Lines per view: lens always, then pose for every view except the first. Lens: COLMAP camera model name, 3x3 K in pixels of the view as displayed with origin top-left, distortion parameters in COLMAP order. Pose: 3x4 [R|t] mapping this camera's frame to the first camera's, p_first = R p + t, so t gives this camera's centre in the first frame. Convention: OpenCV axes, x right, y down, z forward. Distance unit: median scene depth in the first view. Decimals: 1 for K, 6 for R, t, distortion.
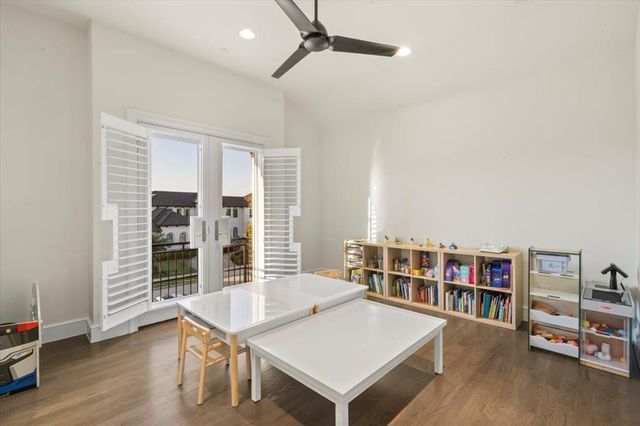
lens RADIAL K [[299.6, 0, 316.8], [0, 299.6, 211.2], [0, 0, 1]] dist [0.001761, 0.002211]
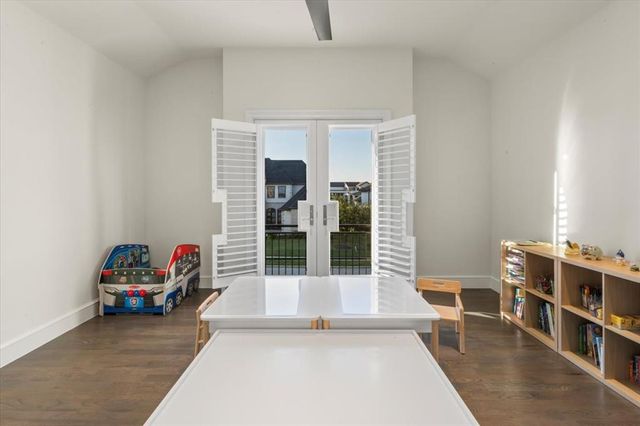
lens RADIAL K [[299.6, 0, 313.1], [0, 299.6, 195.7], [0, 0, 1]] dist [0.001761, 0.002211]
pose [[0.682274, 0.002783, -0.731092, 0.357429], [-0.003220, 0.999994, 0.000801, -0.000716], [0.731090, 0.001808, 0.682279, 0.303300]]
